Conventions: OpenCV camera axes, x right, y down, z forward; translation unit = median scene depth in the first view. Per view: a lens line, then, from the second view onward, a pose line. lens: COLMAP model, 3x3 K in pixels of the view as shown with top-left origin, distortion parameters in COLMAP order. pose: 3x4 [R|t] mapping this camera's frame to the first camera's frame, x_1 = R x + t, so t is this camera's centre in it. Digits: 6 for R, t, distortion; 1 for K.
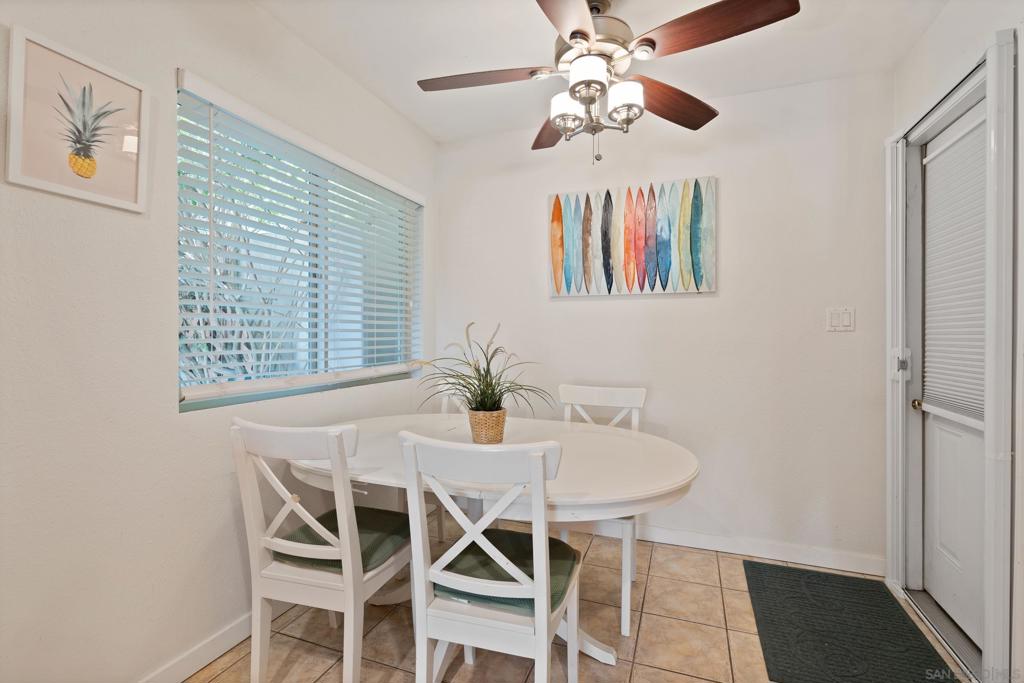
lens RADIAL K [[473.4, 0, 512.3], [0, 473.4, 338.1], [0, 0, 1]] dist [-0.005907, 0.001577]
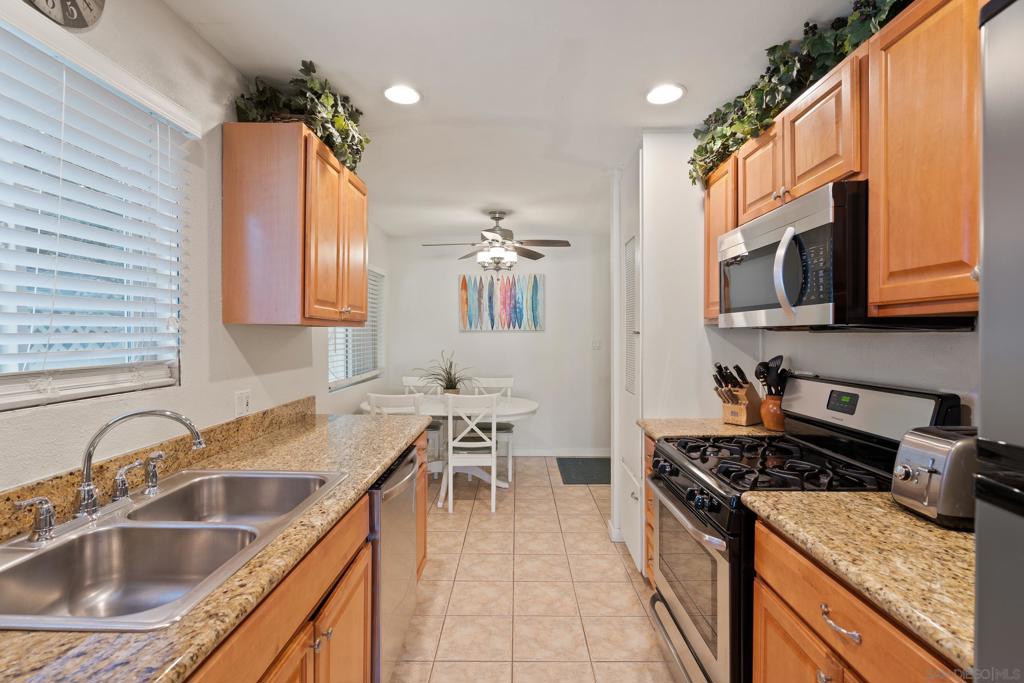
lens RADIAL K [[473.4, 0, 512.3], [0, 473.4, 338.1], [0, 0, 1]] dist [-0.005907, 0.001577]
pose [[0.940124, -0.005478, 0.340789, -0.416795], [0.004077, 0.999980, 0.004826, -0.076823], [-0.340808, -0.003147, 0.940128, -0.926717]]
